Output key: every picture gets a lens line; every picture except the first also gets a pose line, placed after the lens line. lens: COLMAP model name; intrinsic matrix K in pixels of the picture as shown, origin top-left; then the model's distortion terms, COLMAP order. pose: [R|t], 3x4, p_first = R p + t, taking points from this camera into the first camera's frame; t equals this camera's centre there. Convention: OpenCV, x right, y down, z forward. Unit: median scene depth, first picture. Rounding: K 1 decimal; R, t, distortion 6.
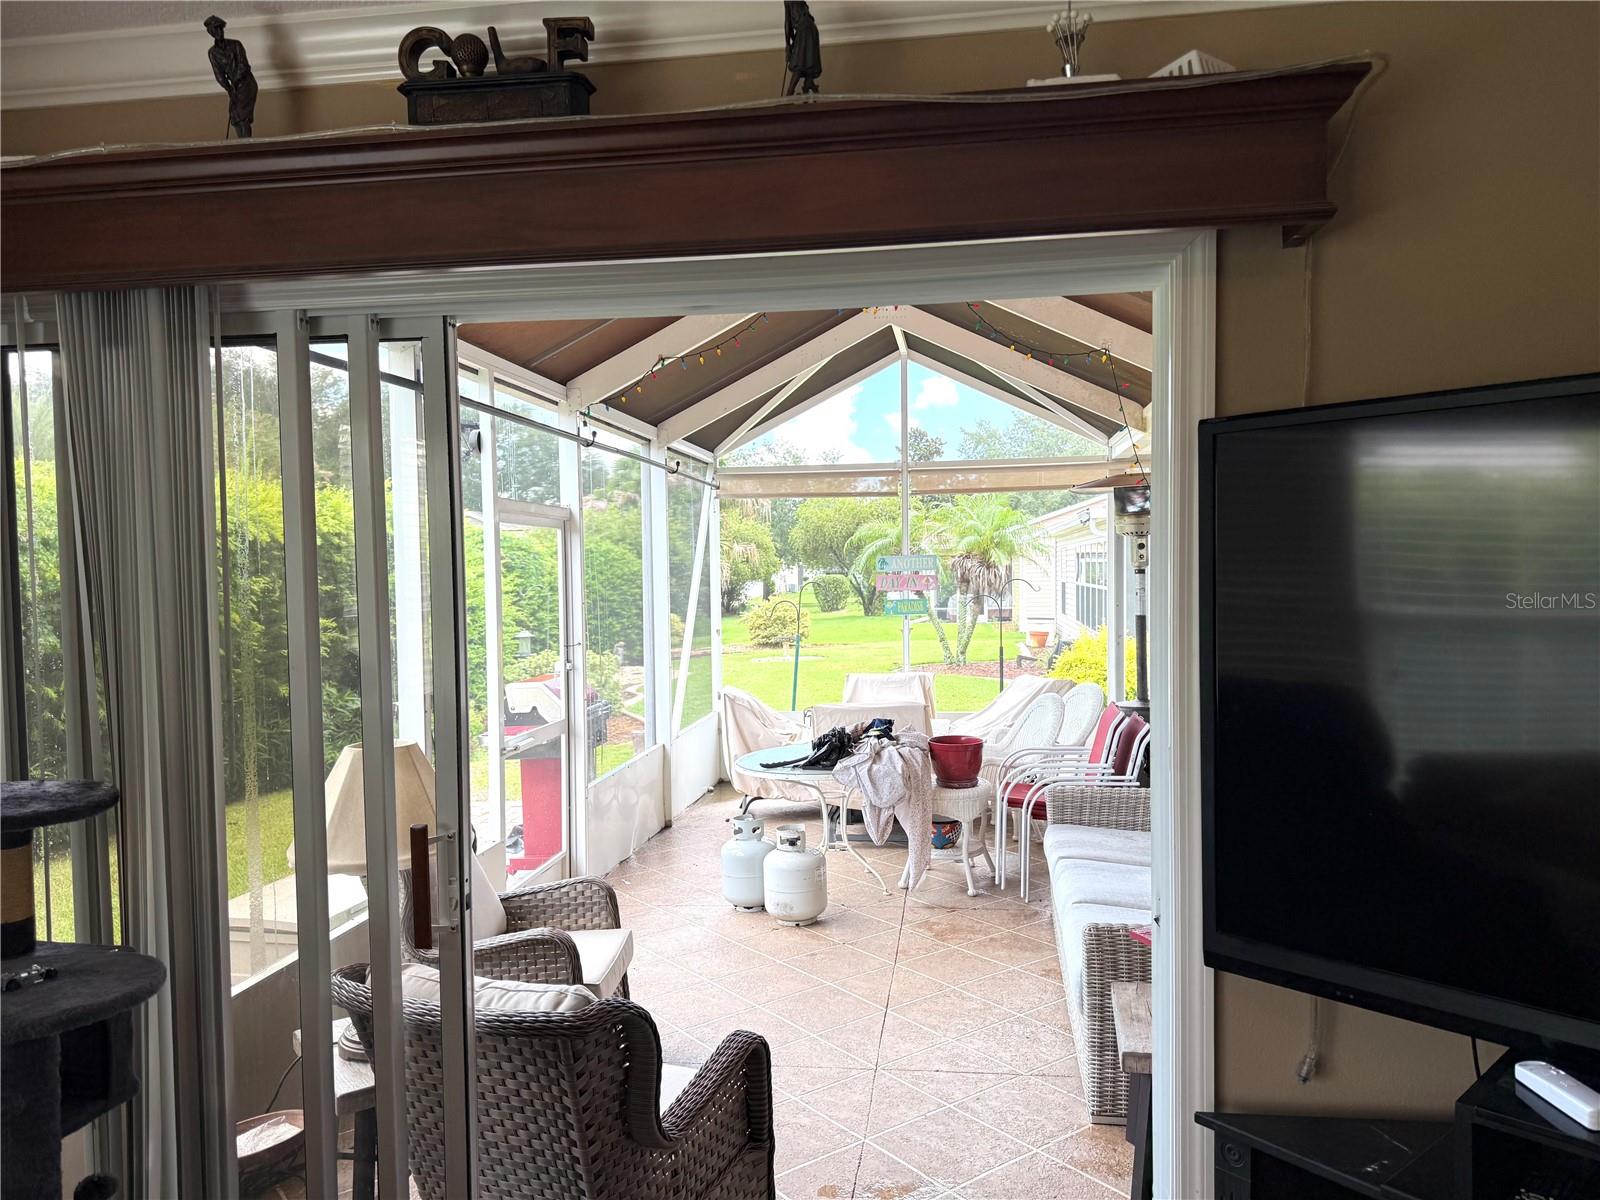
lens RADIAL K [[1124.5, 0, 794.0], [0, 1124.5, 619.0], [0, 0, 1]] dist [0.000932, -0.001579]
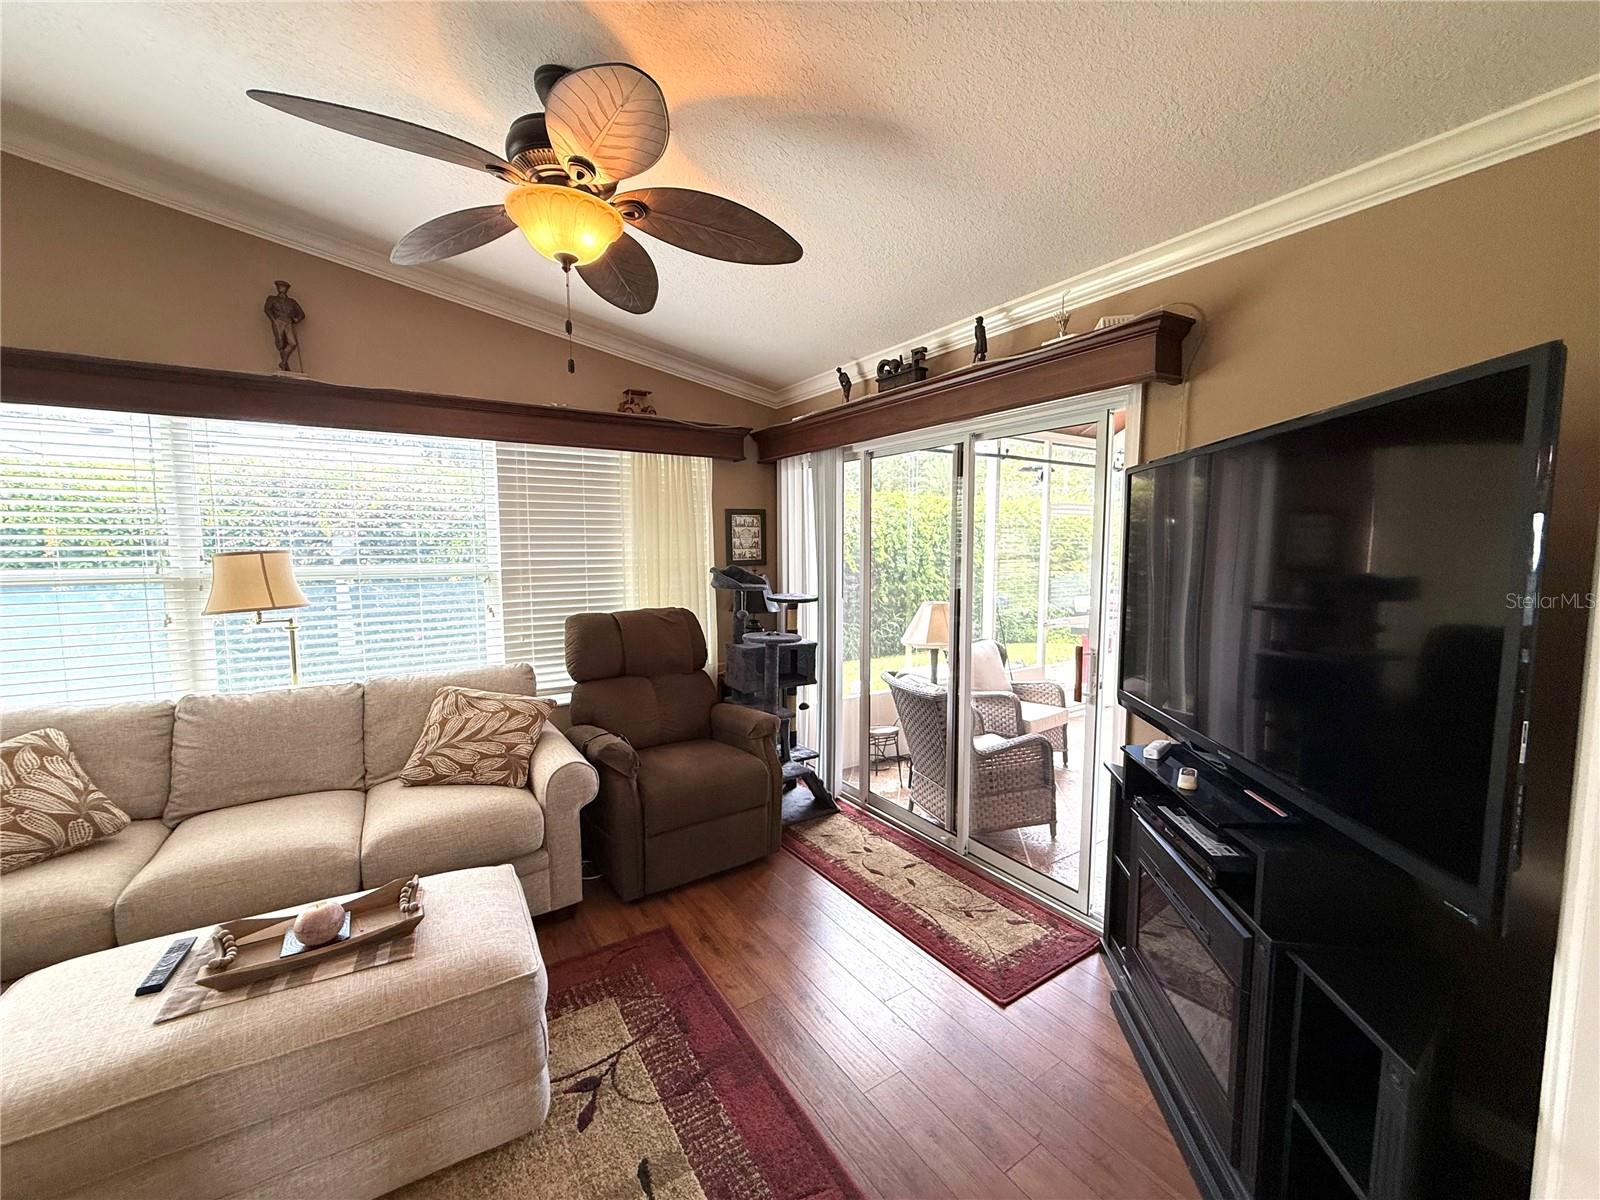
lens RADIAL K [[633.2, 0, 795.9], [0, 633.2, 601.2], [0, 0, 1]] dist [-0.001558, 0.000423]
pose [[0.668133, 0.081084, -0.739611, 0.474288], [-0.043378, 0.996598, 0.070072, 0.017501], [0.742777, -0.014734, 0.669377, -0.204710]]
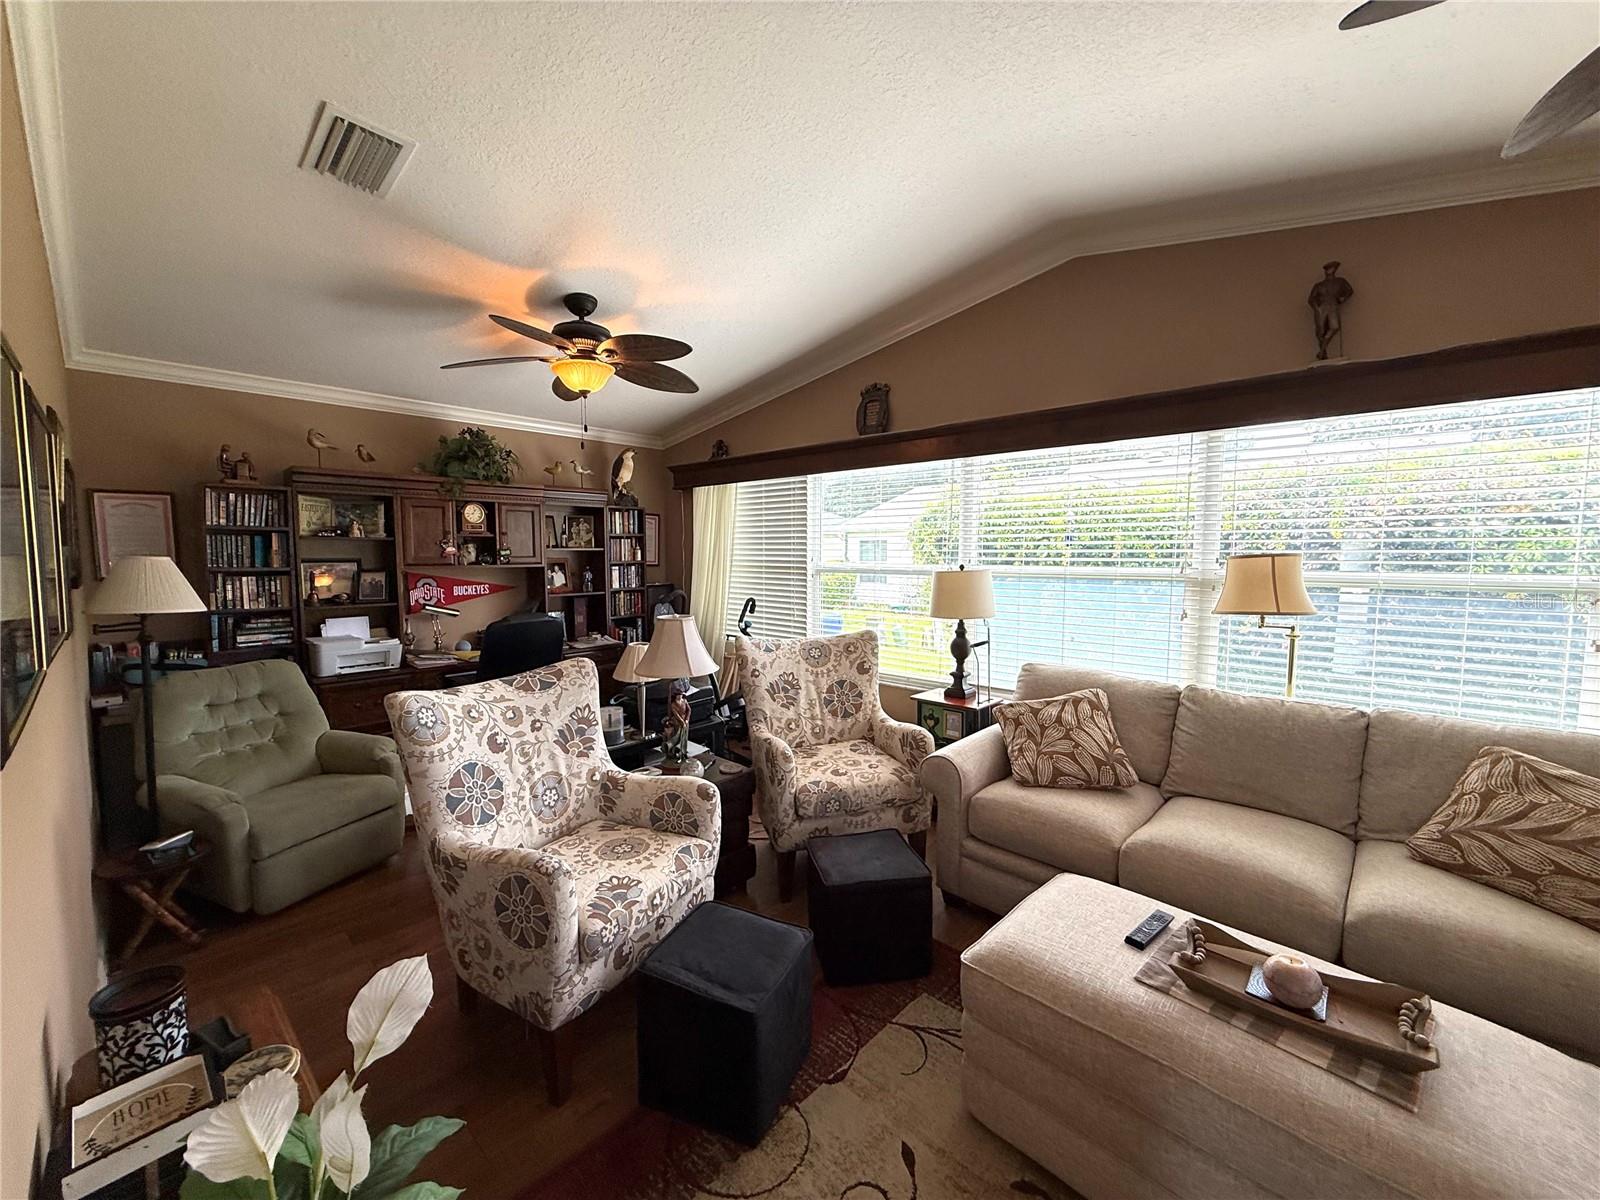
lens RADIAL K [[633.2, 0, 795.9], [0, 633.2, 601.2], [0, 0, 1]] dist [-0.001558, 0.000423]
pose [[-0.564721, 0.081350, -0.821263, 0.400686], [-0.028602, 0.992603, 0.117990, 0.022460], [0.824786, 0.090121, -0.558217, -0.215141]]
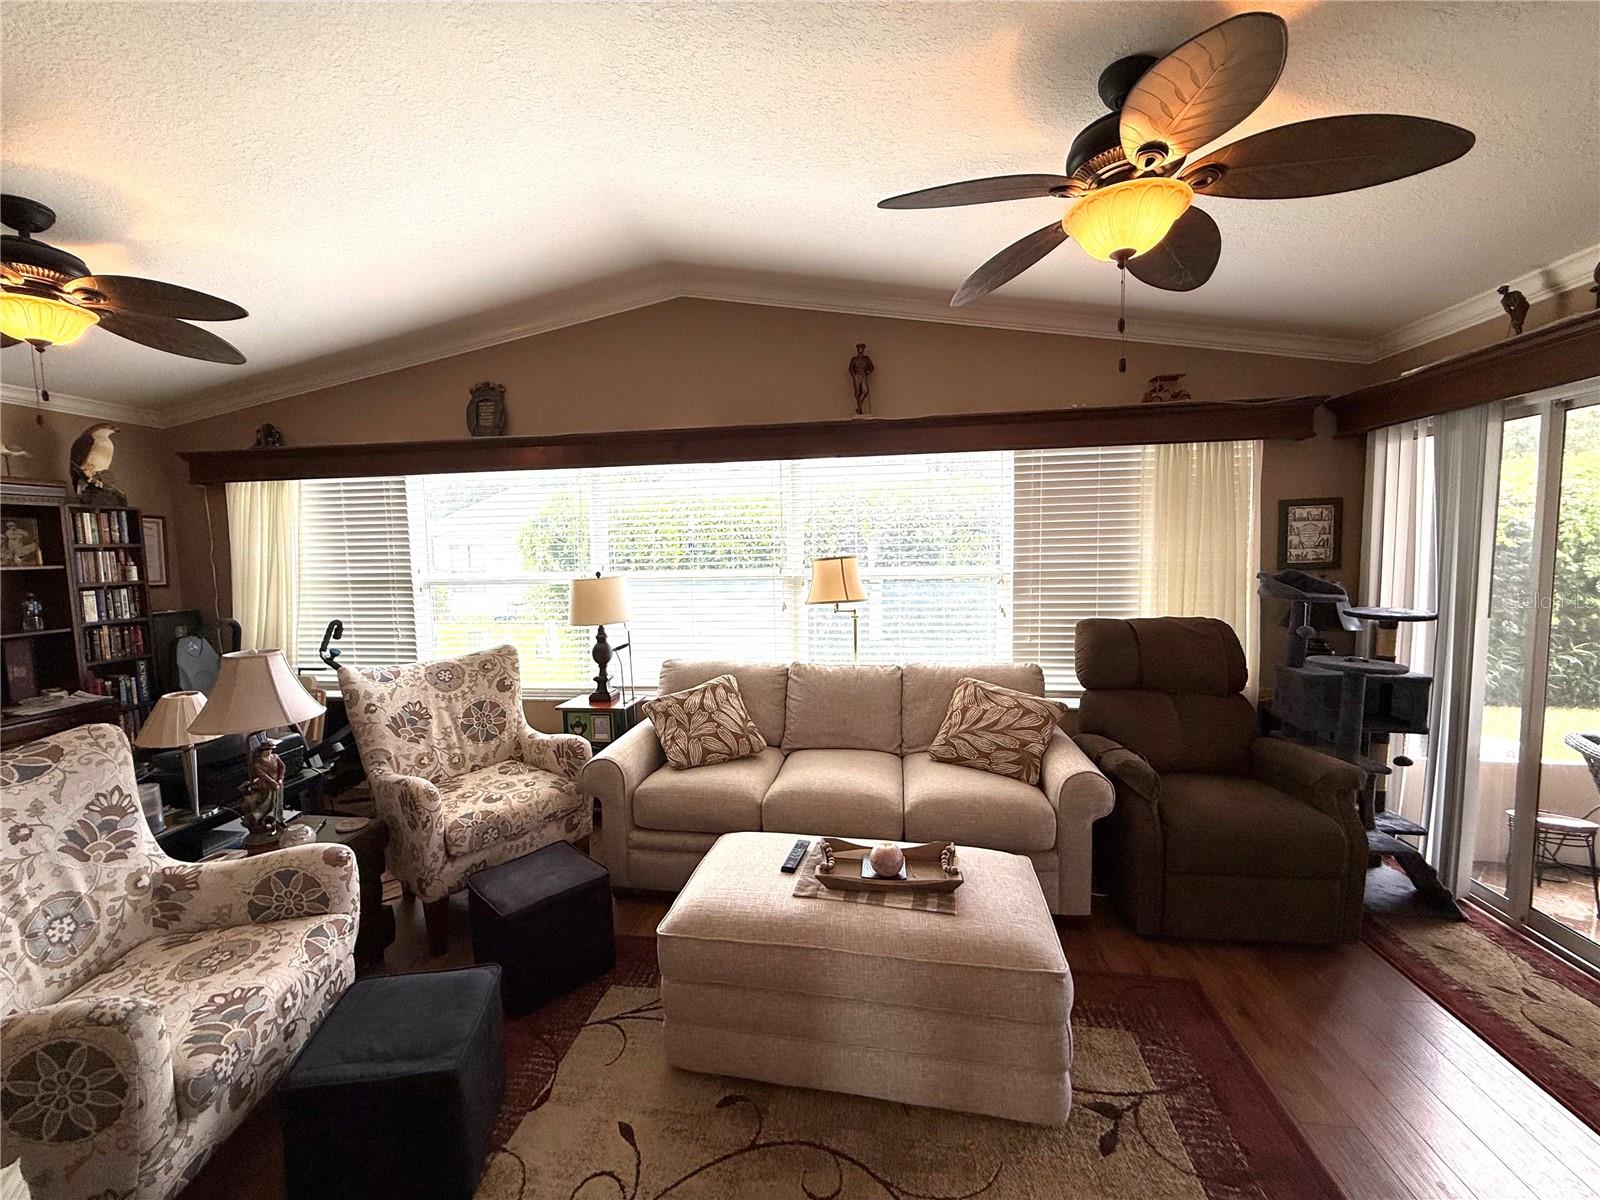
lens RADIAL K [[632.2, 0, 796.4], [0, 632.2, 601.0], [0, 0, 1]] dist [-0.001170, 0.000506]
pose [[0.009821, 0.097823, -0.995155, 0.463916], [-0.026503, 0.994879, 0.097534, 0.012730], [0.999600, 0.025416, 0.012364, -0.255437]]
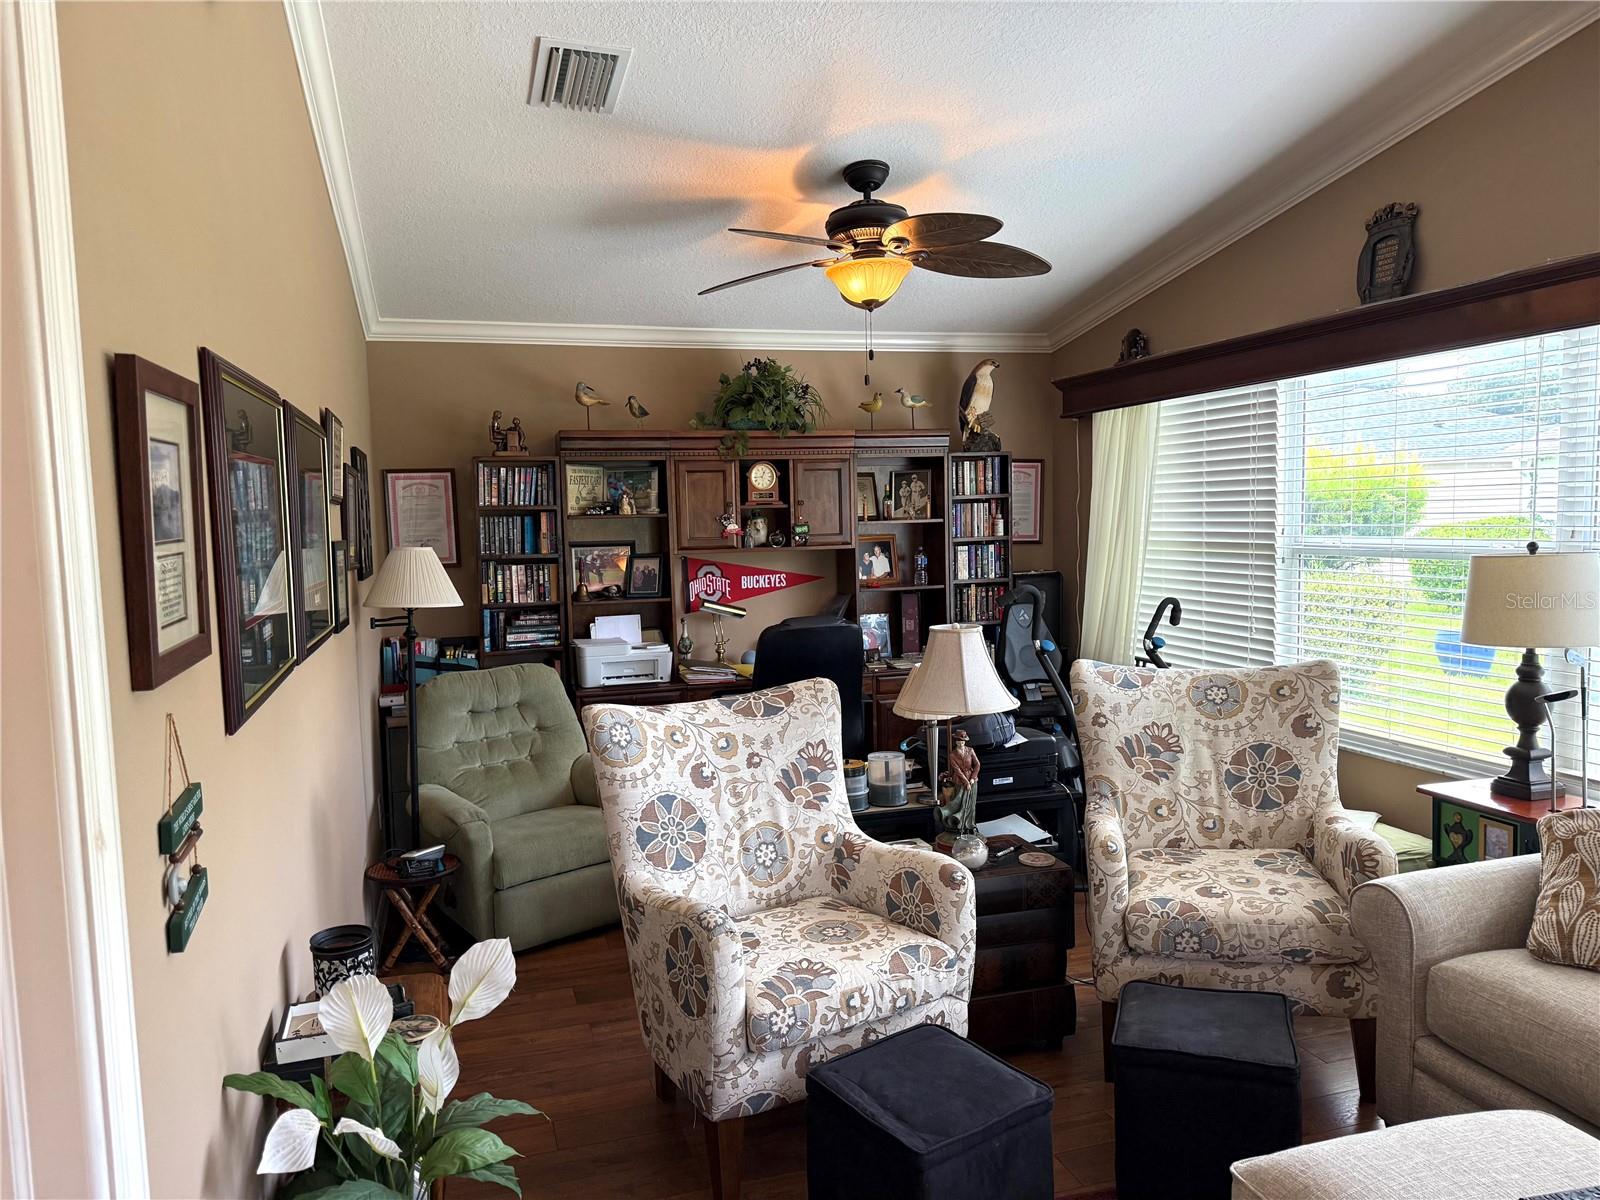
lens RADIAL K [[1111.4, 0, 792.1], [0, 1111.4, 604.9], [0, 0, 1]] dist [0.136043, -0.230045]
pose [[-0.904163, 0.073676, -0.420787, 0.365704], [0.020799, 0.991439, 0.128900, -0.008770], [0.426682, 0.107795, -0.897955, 0.042649]]
